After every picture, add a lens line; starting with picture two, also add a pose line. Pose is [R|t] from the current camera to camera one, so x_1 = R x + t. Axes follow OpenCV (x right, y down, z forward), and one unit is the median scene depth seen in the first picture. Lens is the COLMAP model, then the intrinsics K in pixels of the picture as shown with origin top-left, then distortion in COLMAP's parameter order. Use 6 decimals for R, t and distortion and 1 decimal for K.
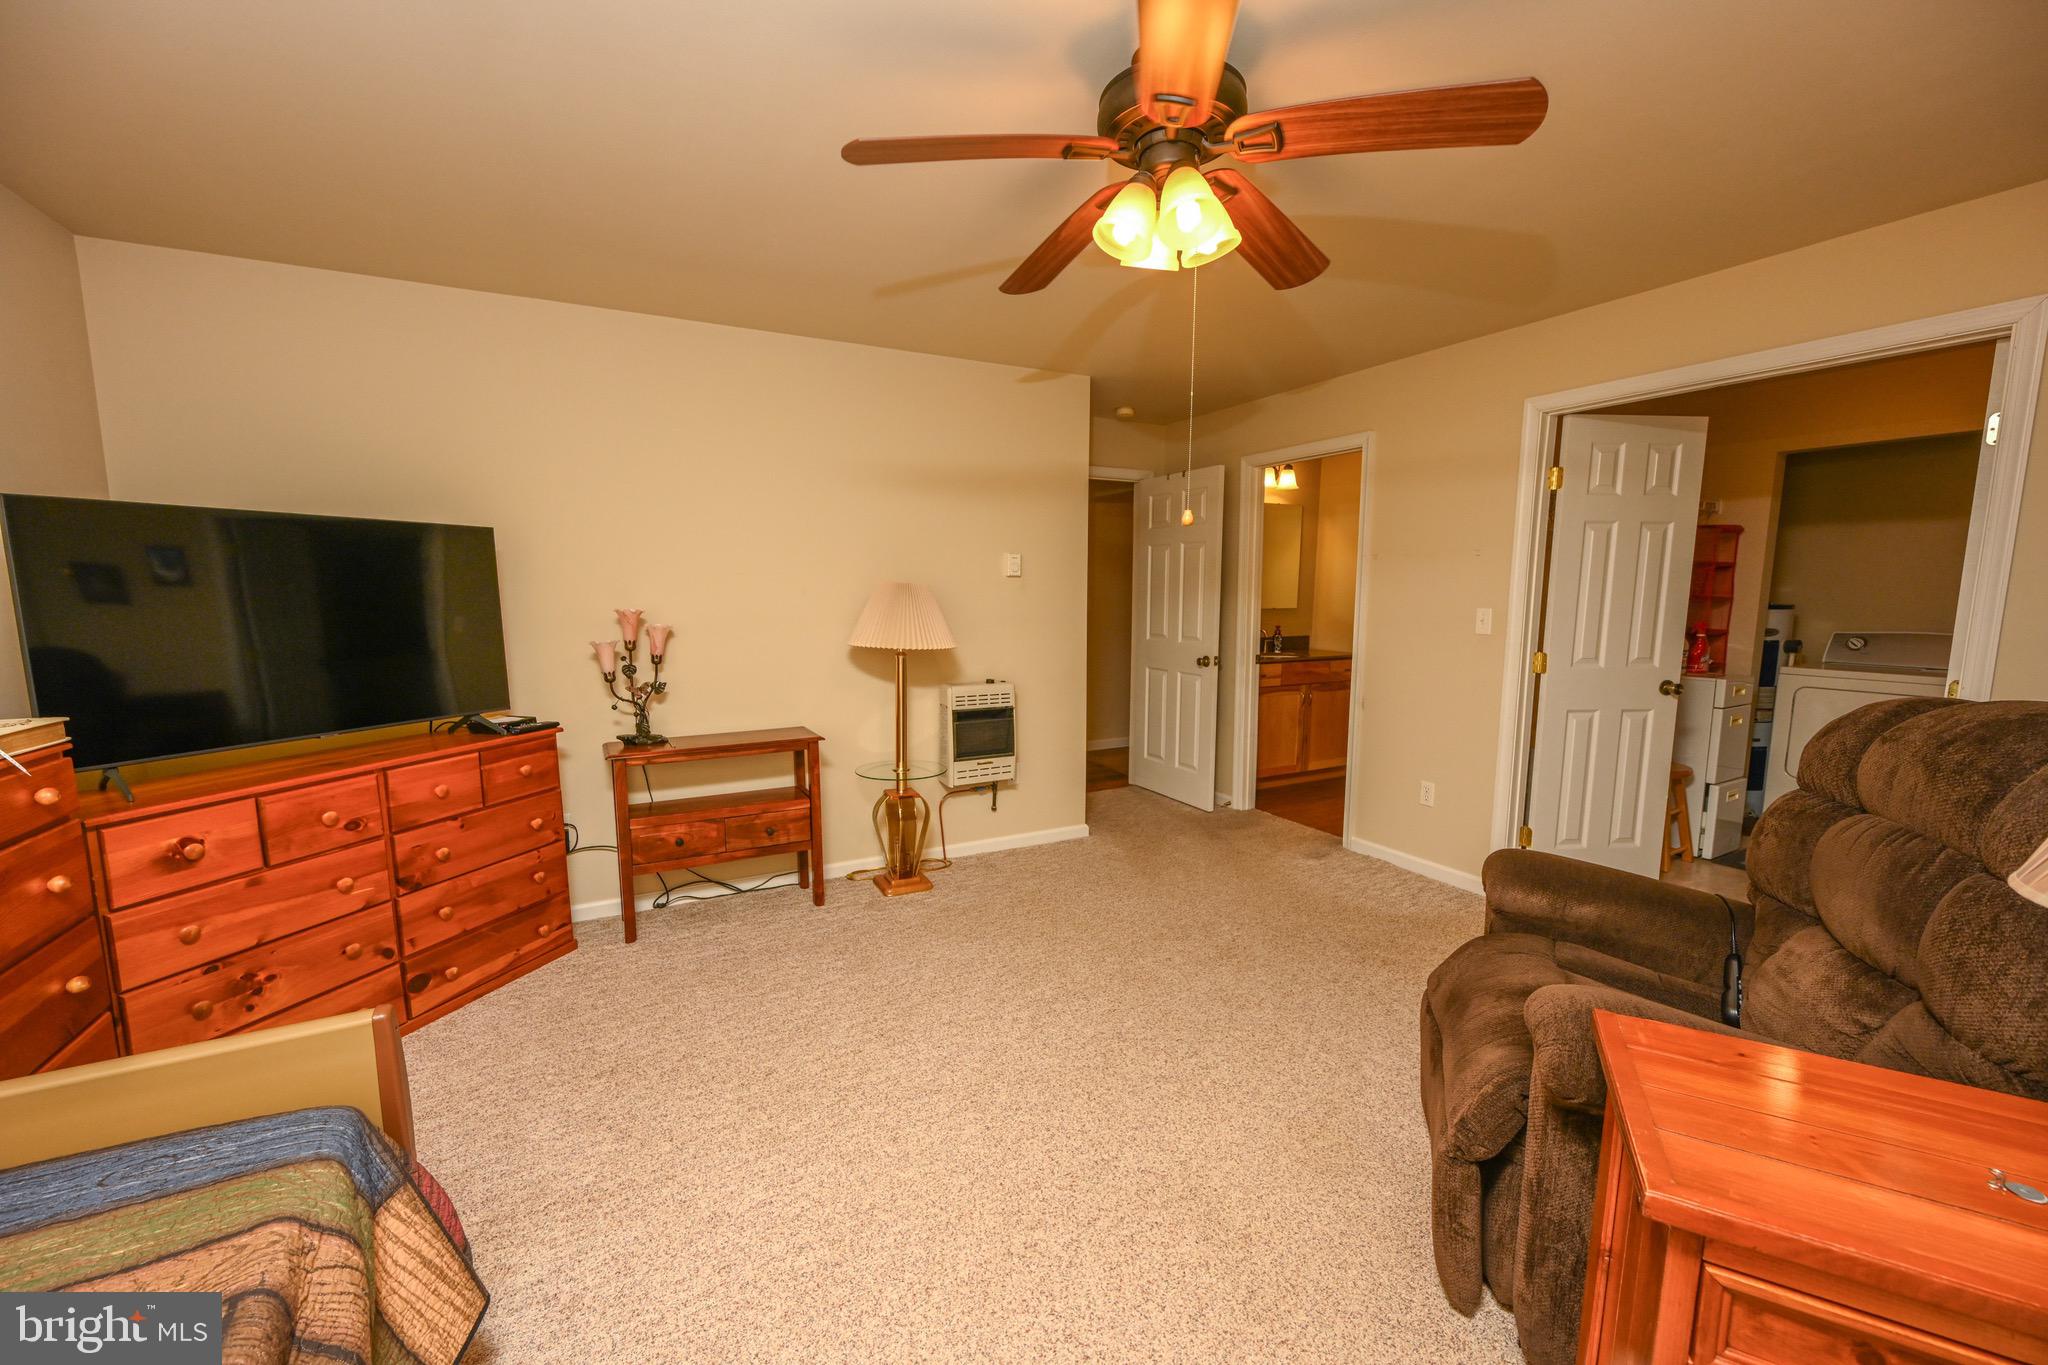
lens RADIAL K [[822.9, 0, 1016.9], [0, 822.9, 689.2], [0, 0, 1]] dist [-0.003855, 0.000870]
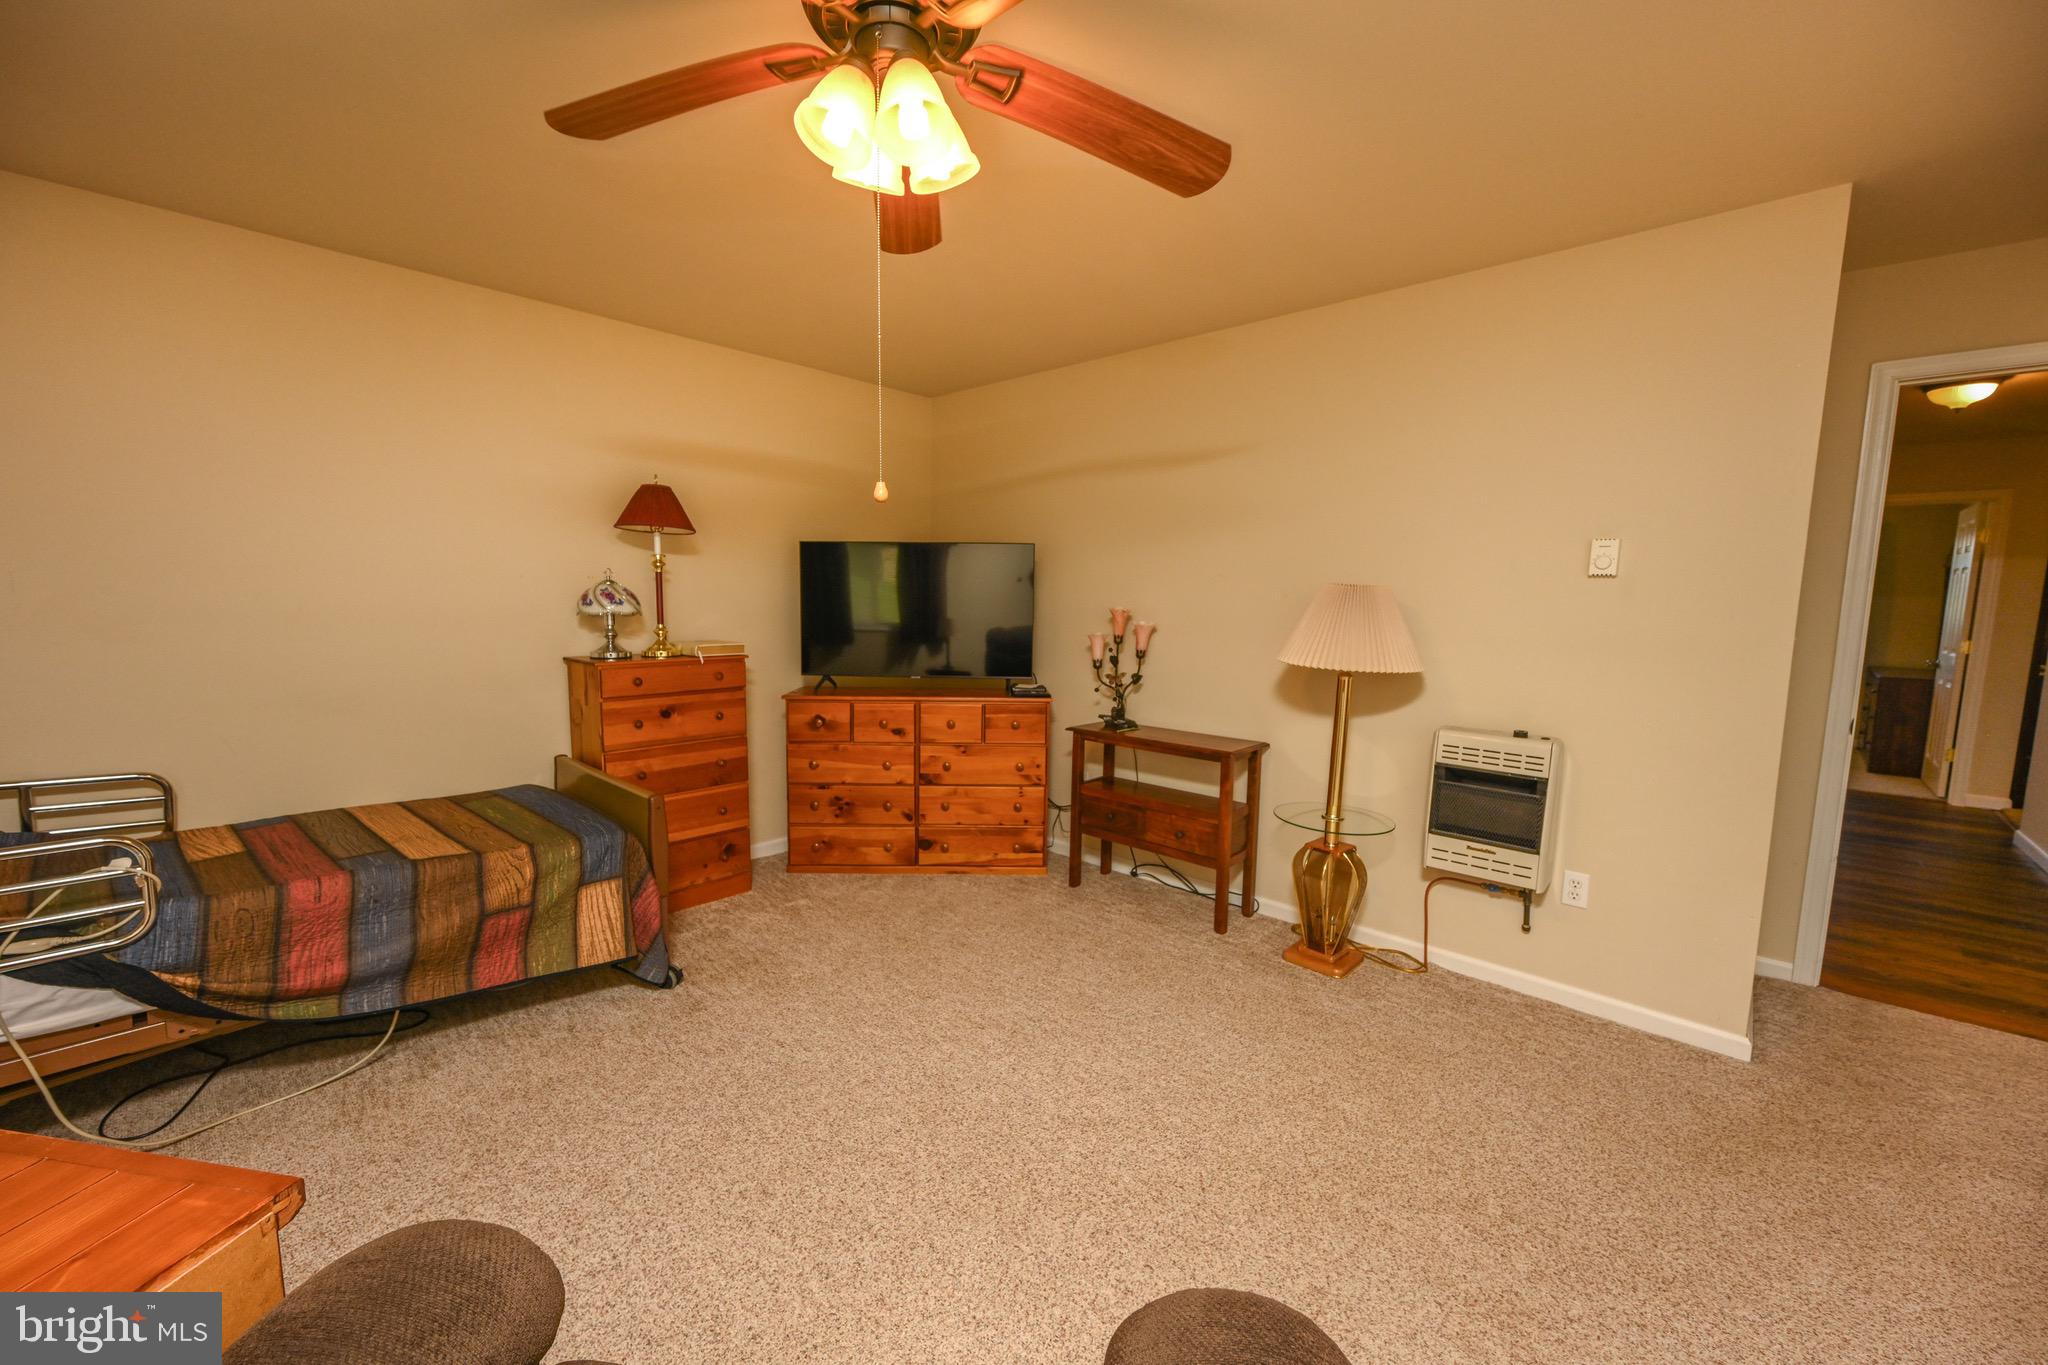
lens RADIAL K [[822.9, 0, 1030.9], [0, 822.9, 692.1], [0, 0, 1]] dist [-0.003855, 0.000870]
pose [[0.309803, 0.119825, -0.943220, 0.571525], [-0.127879, 0.988265, 0.083546, -0.059058], [0.942162, 0.094735, 0.321490, 0.507346]]
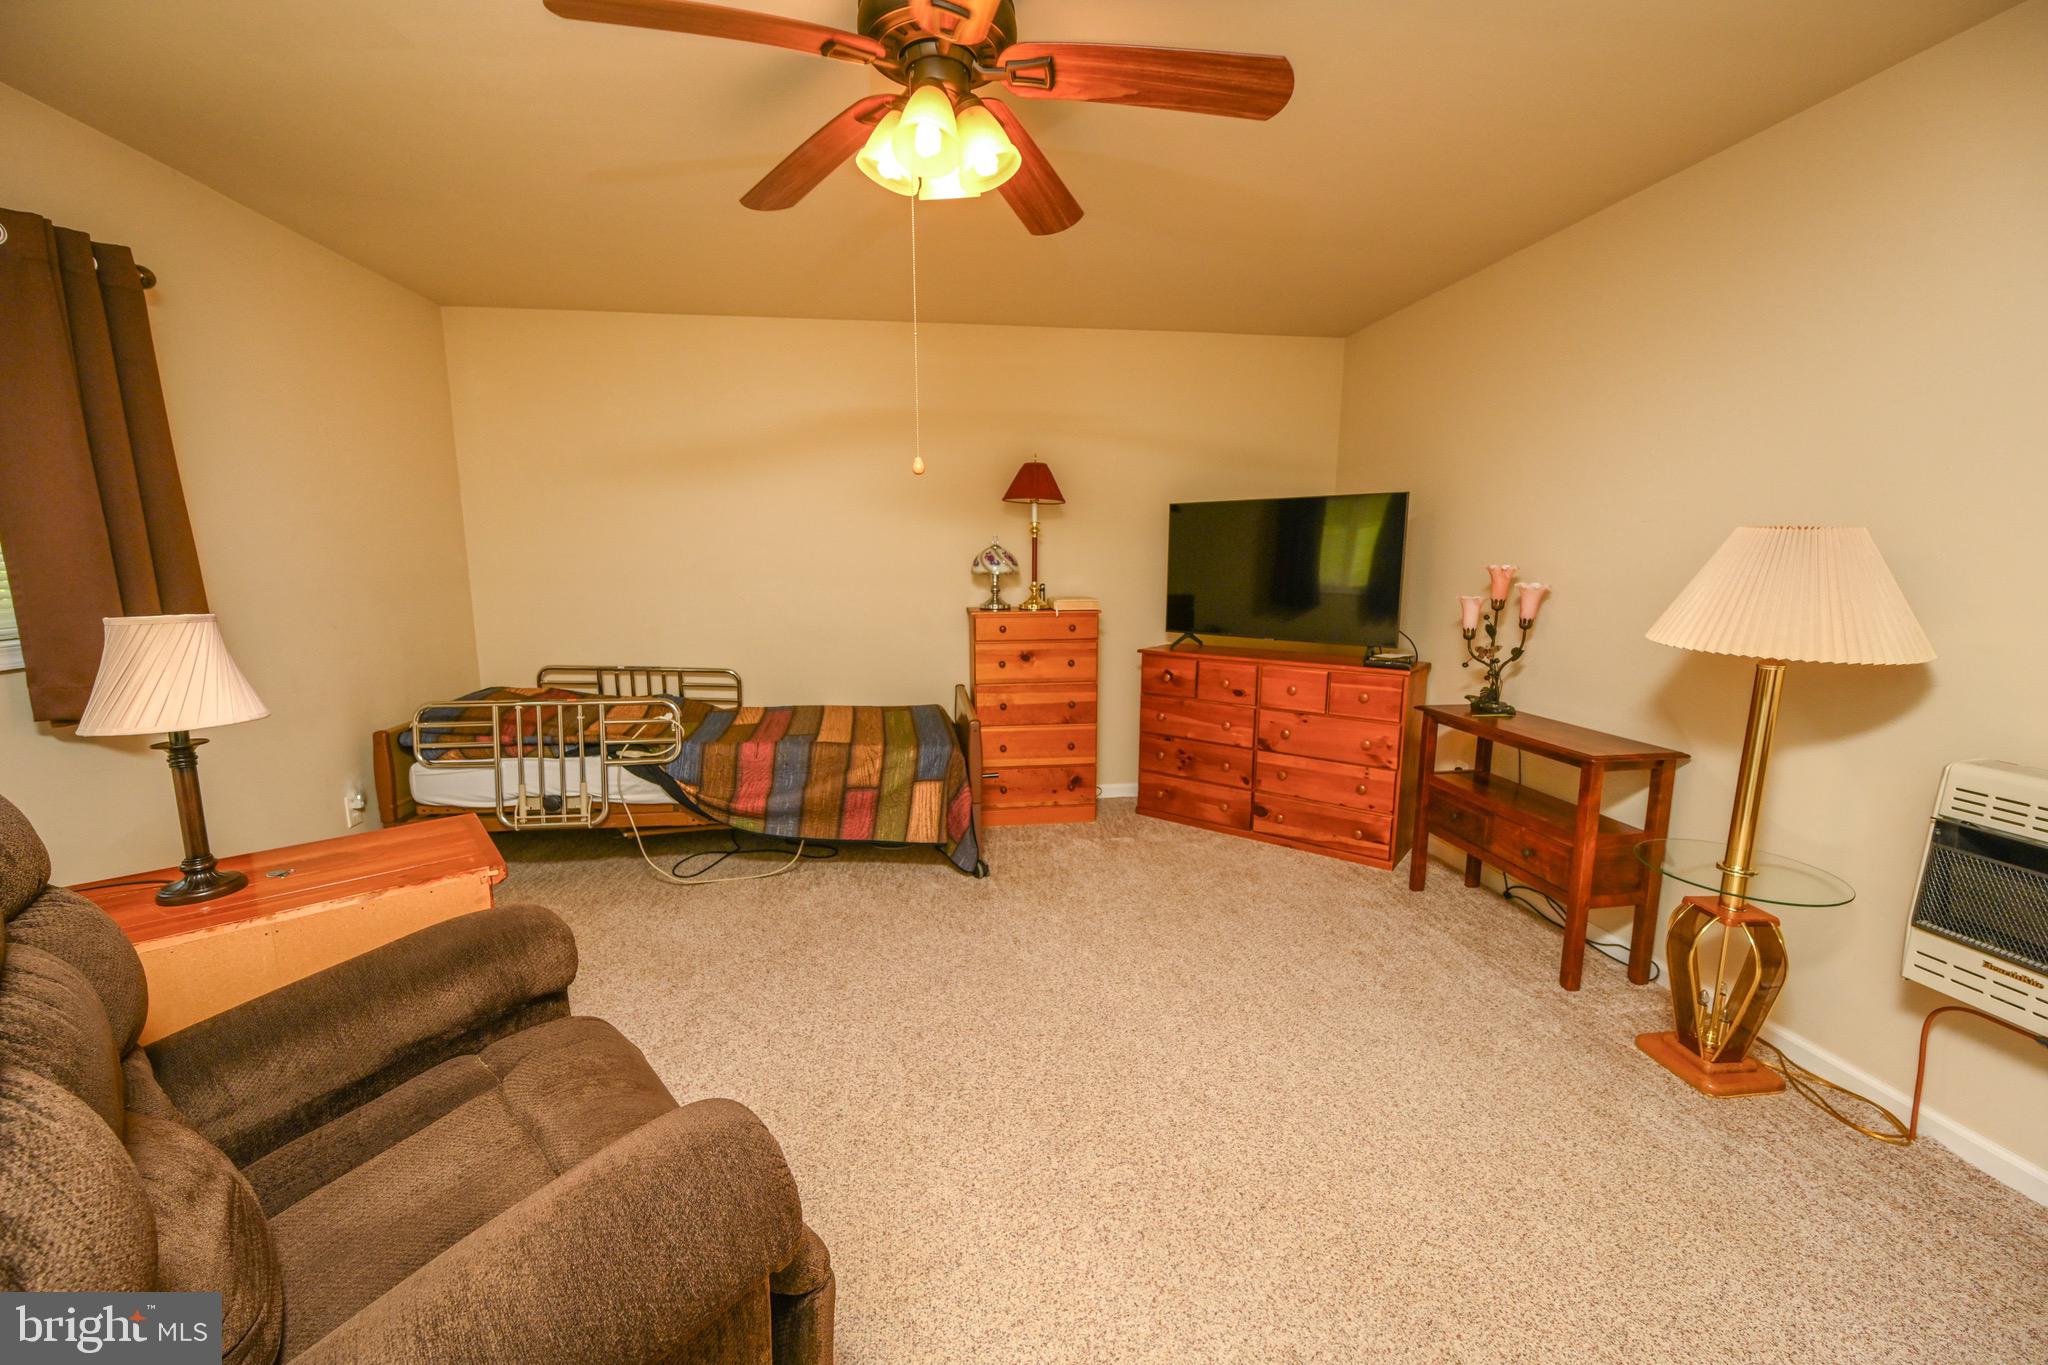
lens RADIAL K [[822.9, 0, 1000.7], [0, 822.9, 684.3], [0, 0, 1]] dist [-0.003855, 0.000870]
pose [[-0.381004, 0.149944, -0.912334, 0.596708], [-0.106562, 0.973064, 0.204427, -0.093554], [0.918412, 0.175108, -0.354763, 0.805411]]
